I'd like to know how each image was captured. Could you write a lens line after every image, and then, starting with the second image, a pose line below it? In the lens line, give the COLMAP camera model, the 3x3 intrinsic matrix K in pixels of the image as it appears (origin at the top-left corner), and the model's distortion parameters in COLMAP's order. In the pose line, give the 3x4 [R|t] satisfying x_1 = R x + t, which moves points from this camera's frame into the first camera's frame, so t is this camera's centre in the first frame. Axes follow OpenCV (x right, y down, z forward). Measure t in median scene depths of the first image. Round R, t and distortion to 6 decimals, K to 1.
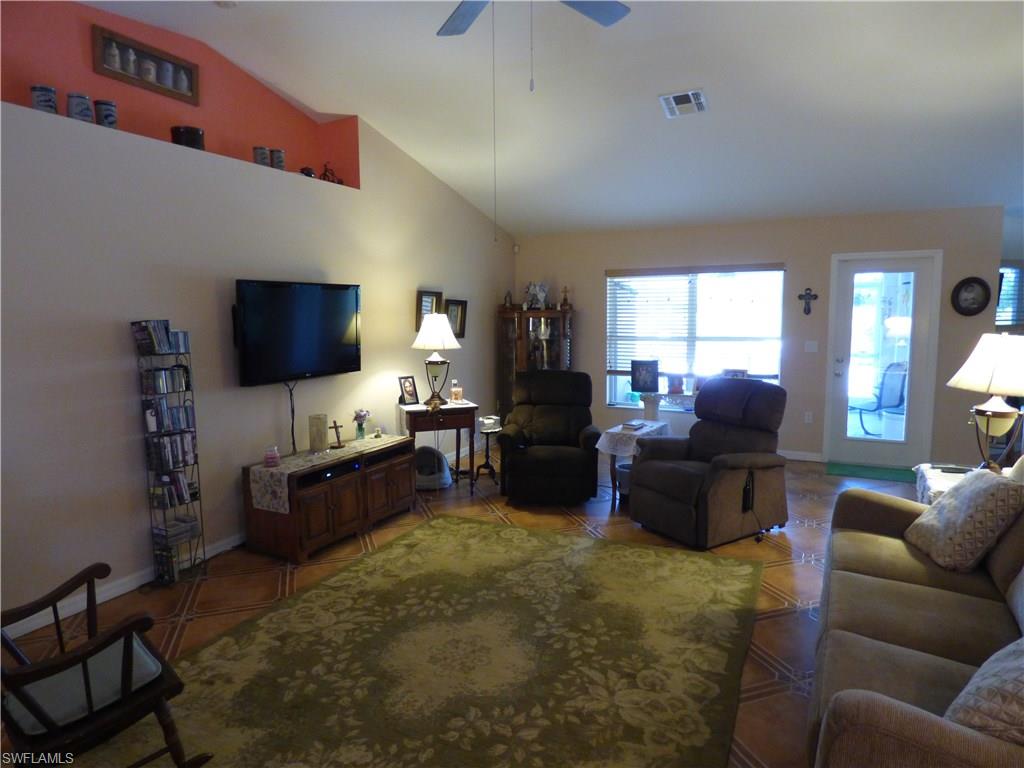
lens RADIAL K [[630.3, 0, 526.3], [0, 630.3, 379.7], [0, 0, 1]] dist [-0.004077, 0.001906]
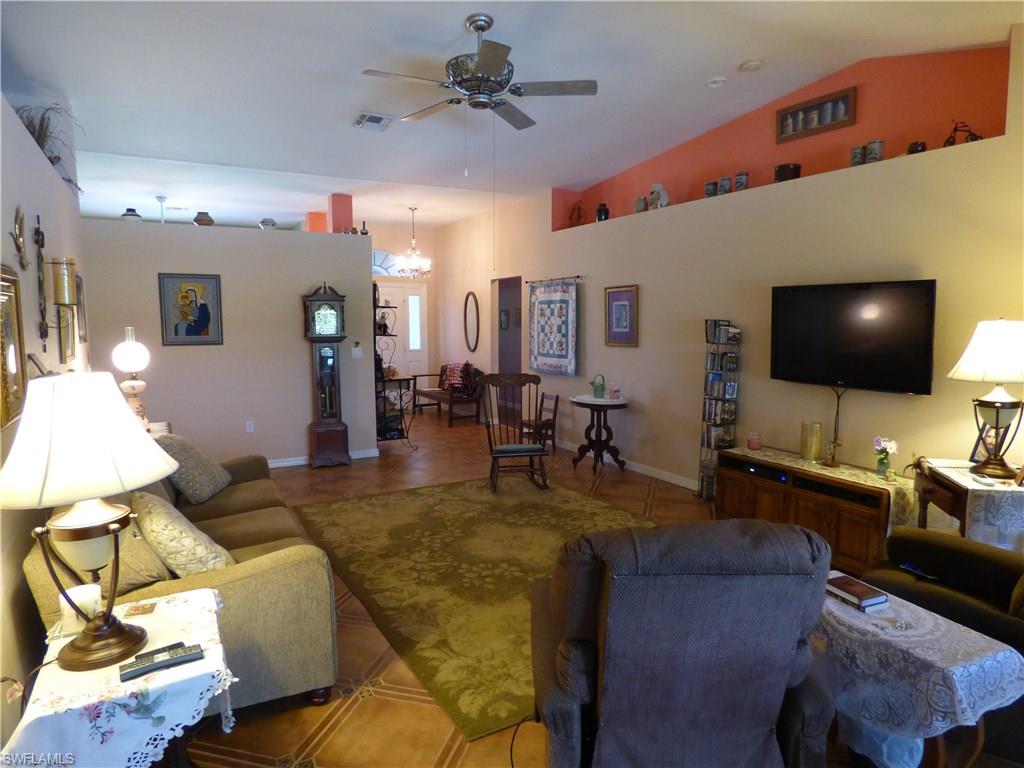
lens RADIAL K [[600.1, 0, 487.1], [0, 600.1, 369.0], [0, 0, 1]] dist [-0.001617, -0.000868]
pose [[-0.588009, 0.085522, -0.804320, 0.783759], [-0.081333, 0.983103, 0.163991, -0.152700], [0.804755, 0.161846, -0.571118, 1.262091]]
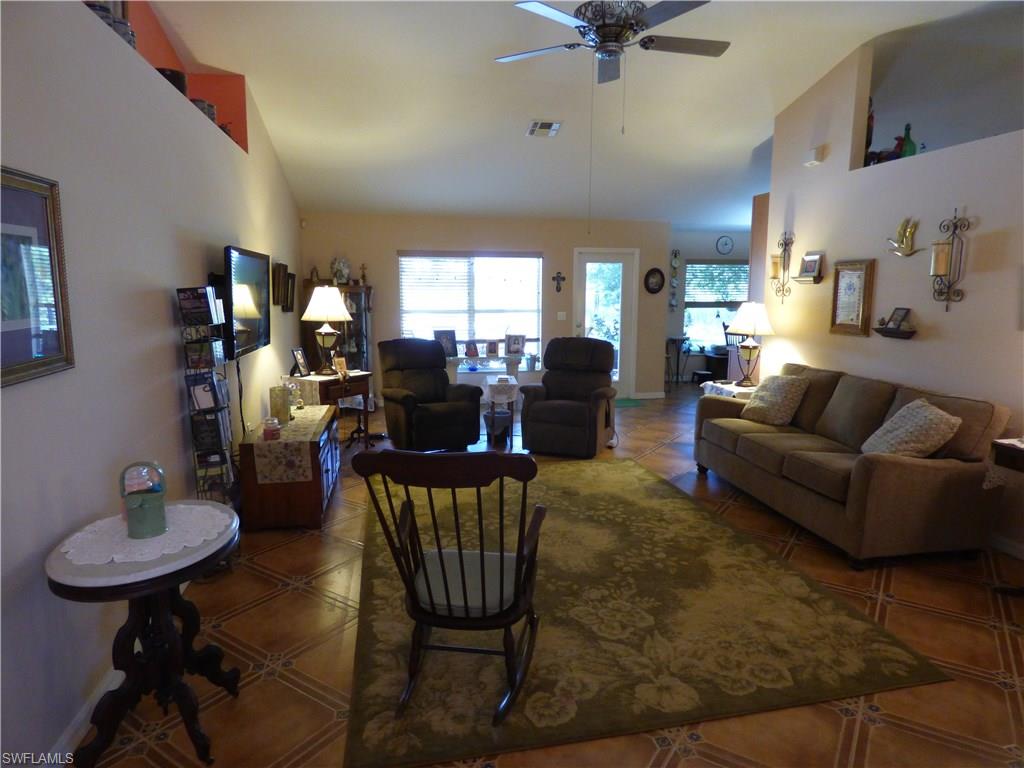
lens RADIAL K [[635.8, 0, 512.0], [0, 635.8, 384.0], [0, 0, 1]] dist [-0.000877, -0.002689]
pose [[0.790351, -0.076677, 0.607837, -0.732297], [0.054689, 0.997006, 0.054658, 0.018513], [-0.610208, -0.009957, 0.792179, -0.014116]]
